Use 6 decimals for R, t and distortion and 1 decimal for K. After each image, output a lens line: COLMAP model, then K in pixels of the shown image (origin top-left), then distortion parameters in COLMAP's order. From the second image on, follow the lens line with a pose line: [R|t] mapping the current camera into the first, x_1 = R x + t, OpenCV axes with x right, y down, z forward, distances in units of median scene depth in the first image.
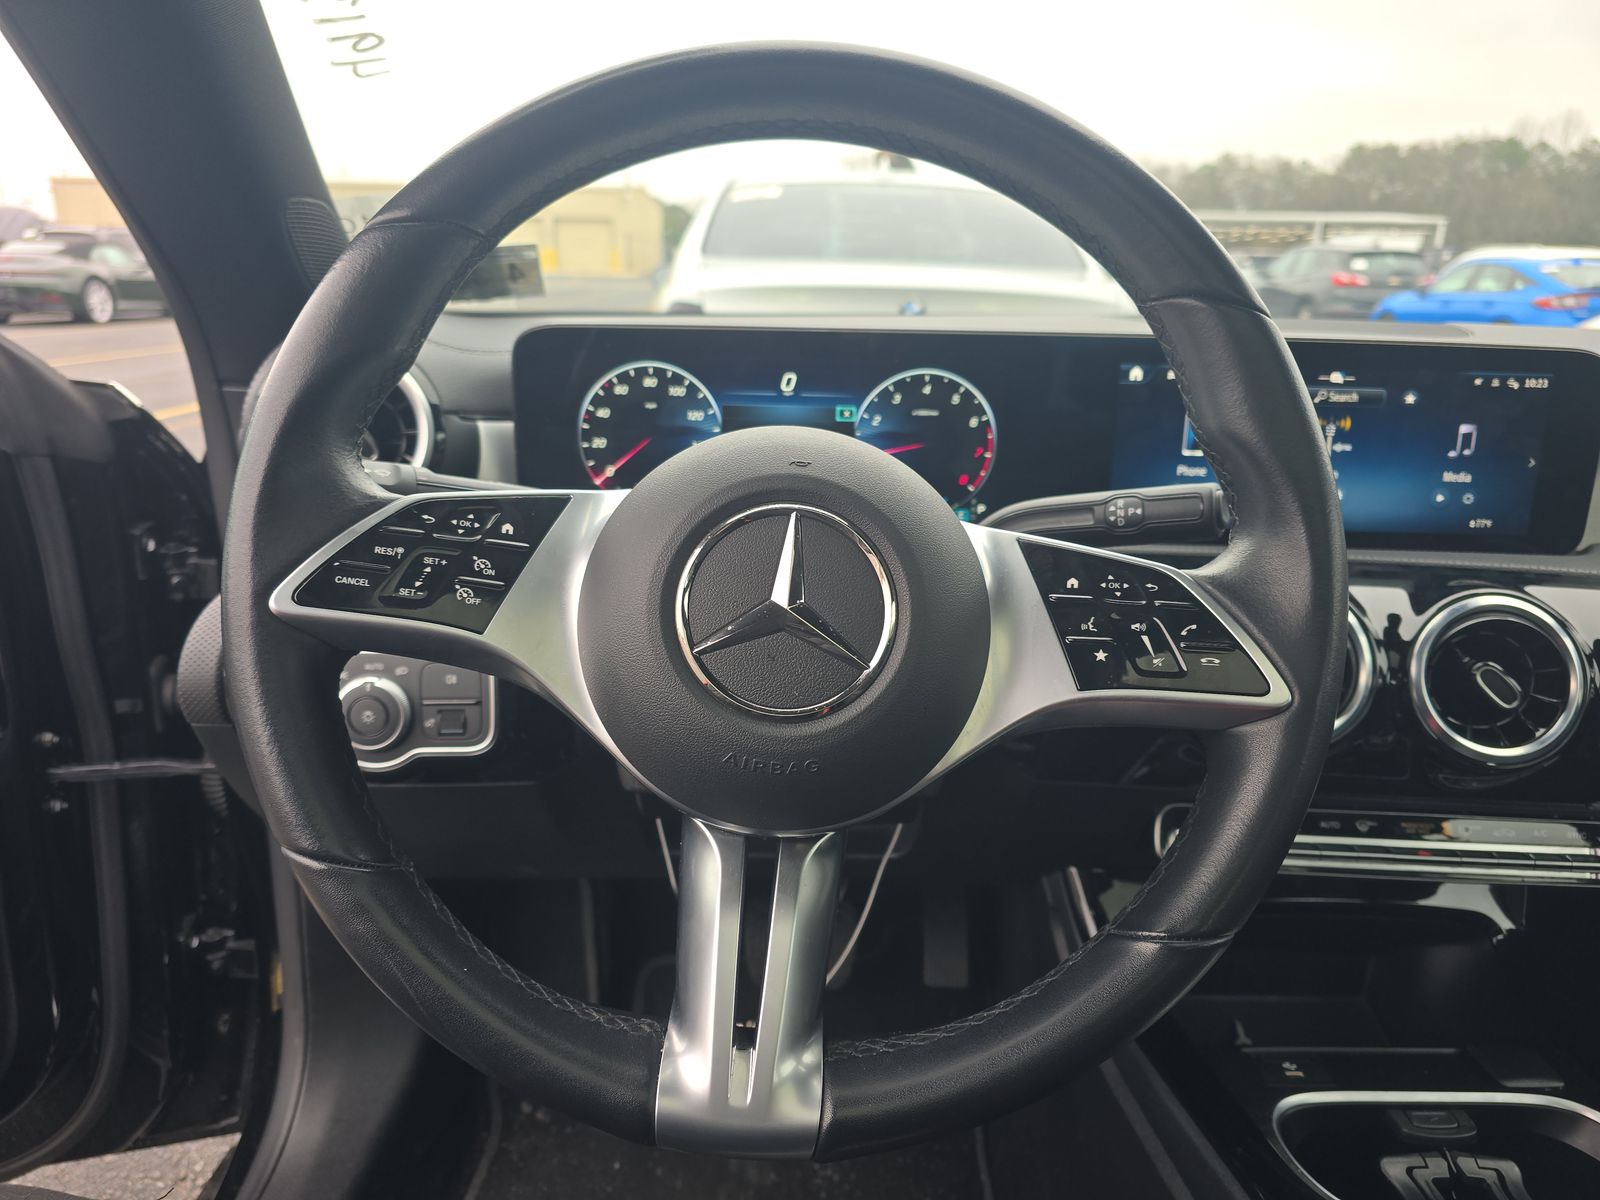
lens RADIAL K [[1097.3, 0, 800.6], [0, 1097.3, 607.6], [0, 0, 1]] dist [0.076515, -0.069552]
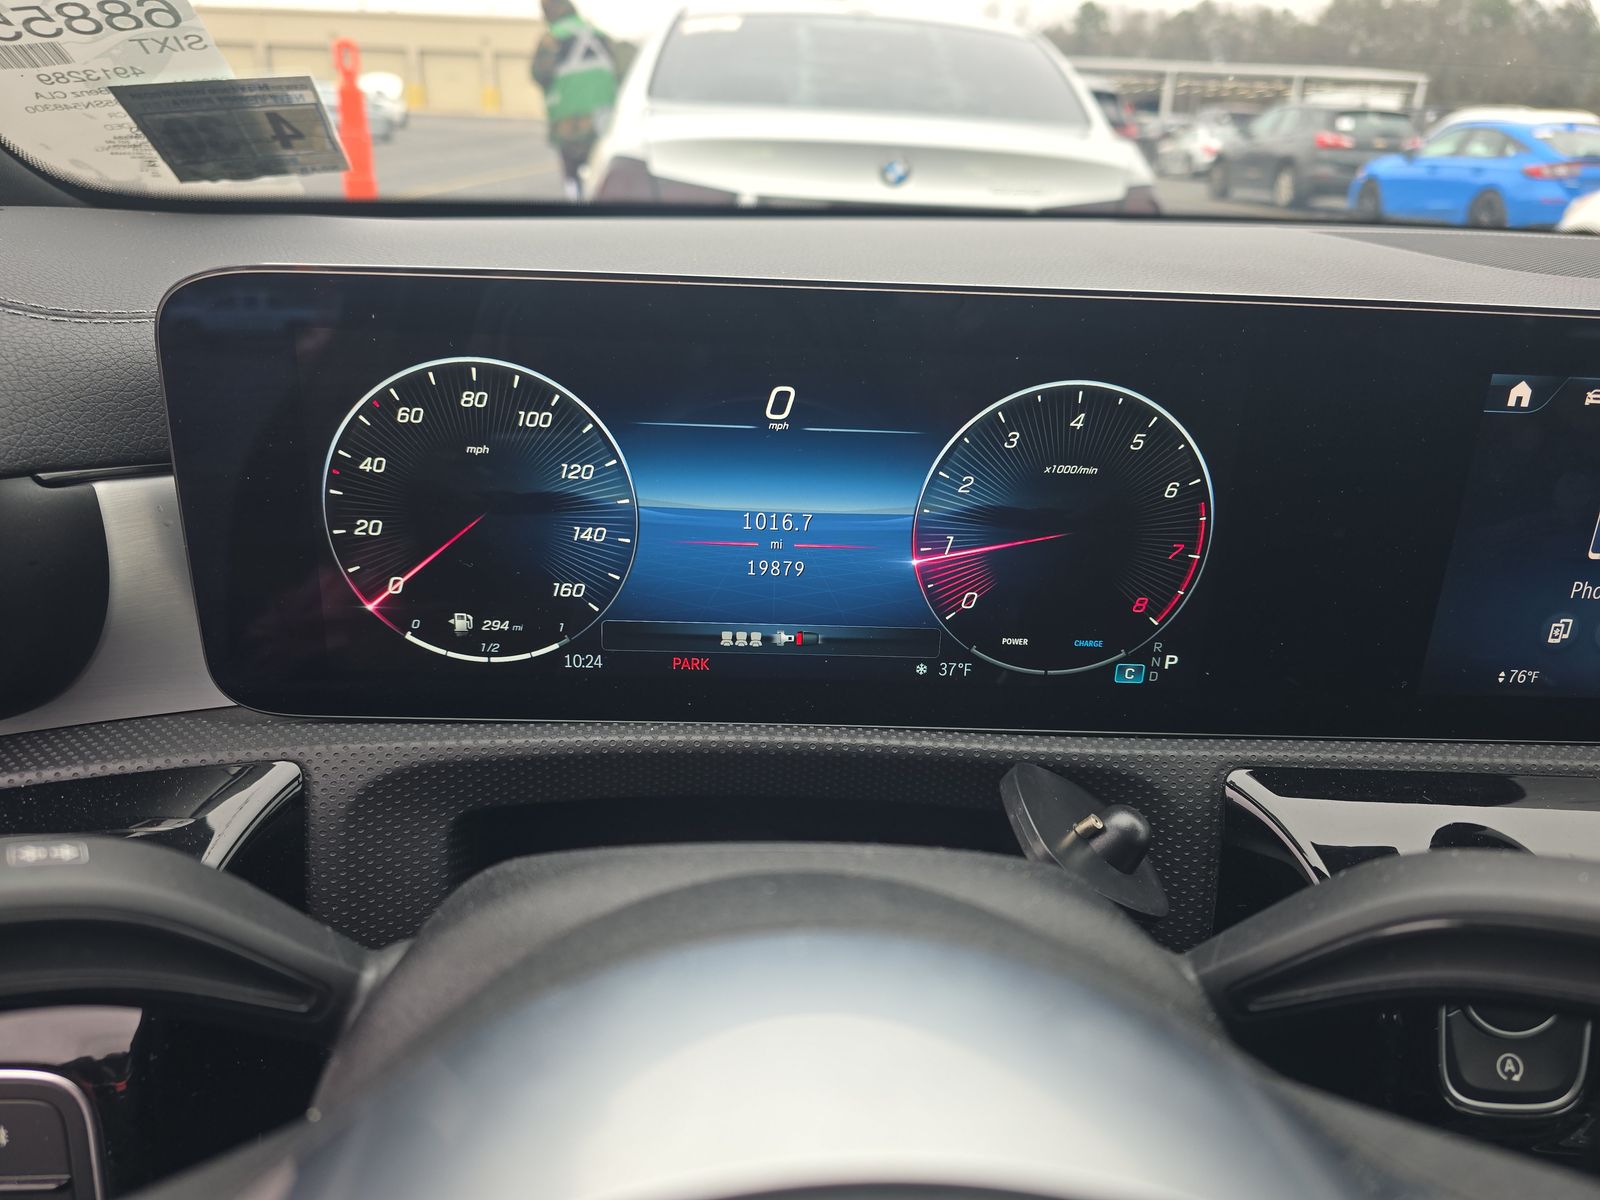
lens RADIAL K [[1089.4, 0, 800.0], [0, 1089.4, 600.0], [0, 0, 1]] dist [0.041014, -0.036500]
pose [[0.999233, 0.002372, 0.039079, -0.019937], [-0.006992, 0.992928, 0.118510, -0.176083], [-0.038521, -0.118692, 0.992184, 0.536502]]
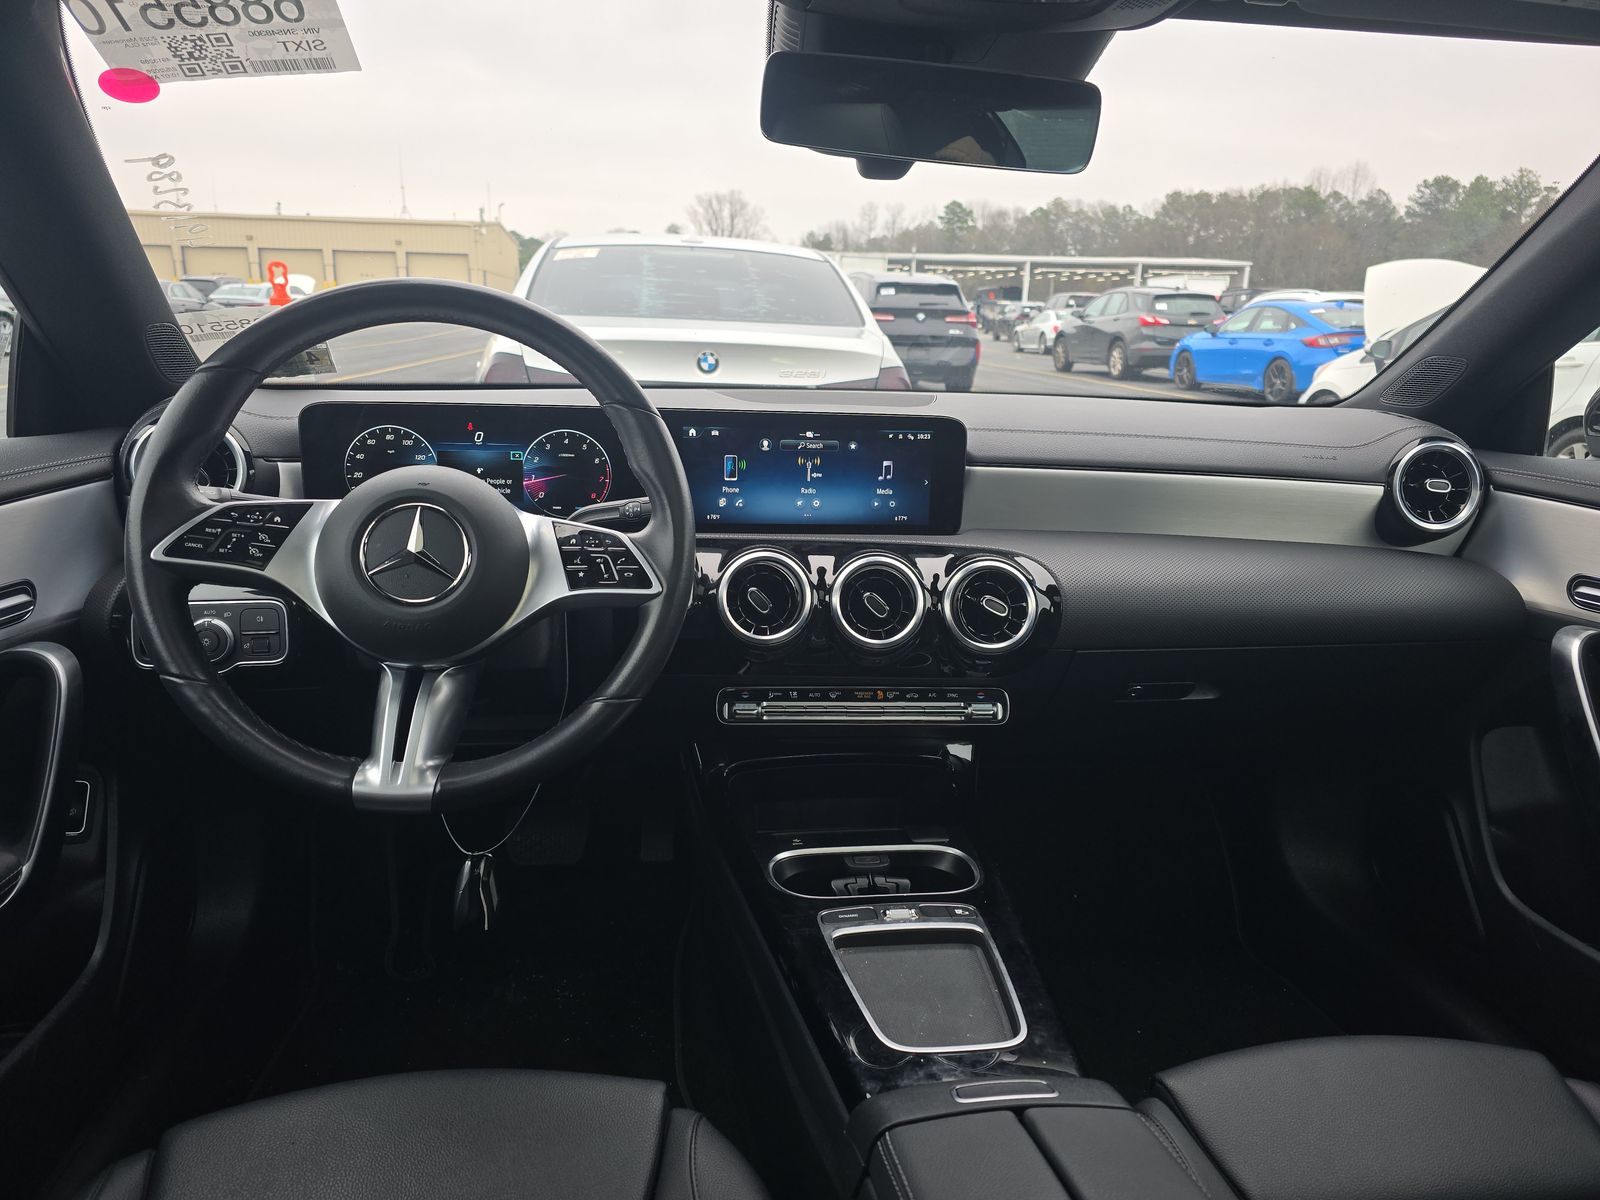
lens RADIAL K [[1094.3, 0, 797.0], [0, 1094.3, 609.1], [0, 0, 1]] dist [0.126796, -0.152473]
pose [[0.993996, -0.026374, 0.106194, 0.274810], [0.029052, 0.999296, -0.023751, 0.102382], [-0.105493, 0.026694, 0.994062, -0.670133]]
